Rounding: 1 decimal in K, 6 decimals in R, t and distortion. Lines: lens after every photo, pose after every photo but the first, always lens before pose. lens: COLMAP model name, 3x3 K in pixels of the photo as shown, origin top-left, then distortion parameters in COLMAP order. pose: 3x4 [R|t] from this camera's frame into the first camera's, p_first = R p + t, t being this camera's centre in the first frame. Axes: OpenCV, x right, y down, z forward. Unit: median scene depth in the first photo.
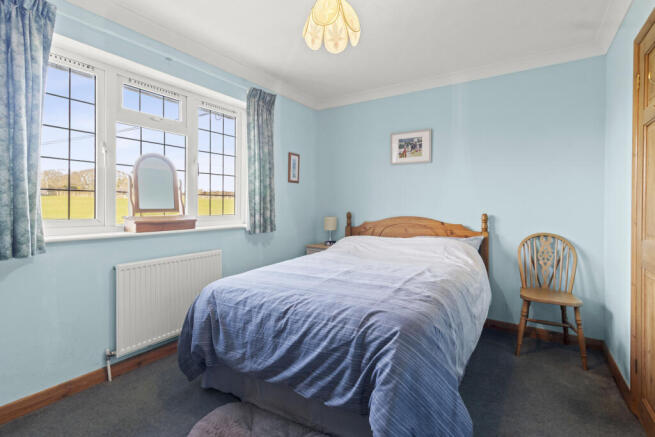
lens RADIAL K [[310.6, 0, 331.4], [0, 310.6, 204.7], [0, 0, 1]] dist [0.001068, 0.000120]
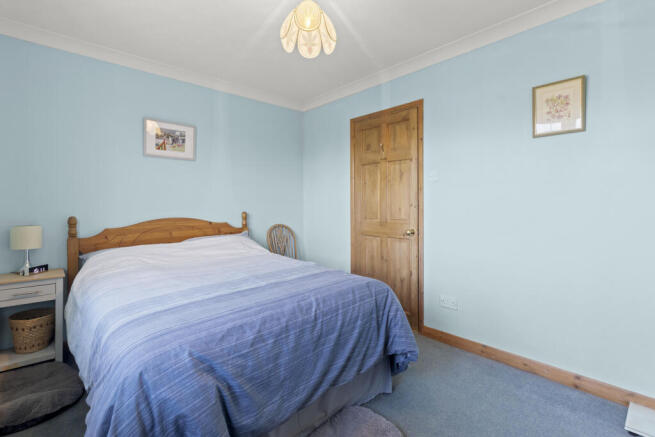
lens RADIAL K [[310.6, 0, 331.4], [0, 310.6, 204.7], [0, 0, 1]] dist [0.001068, 0.000120]
pose [[0.243426, -0.005744, 0.969902, -0.516815], [0.004304, 0.999979, 0.004842, -0.002504], [-0.969910, 0.002996, 0.243446, 0.355465]]
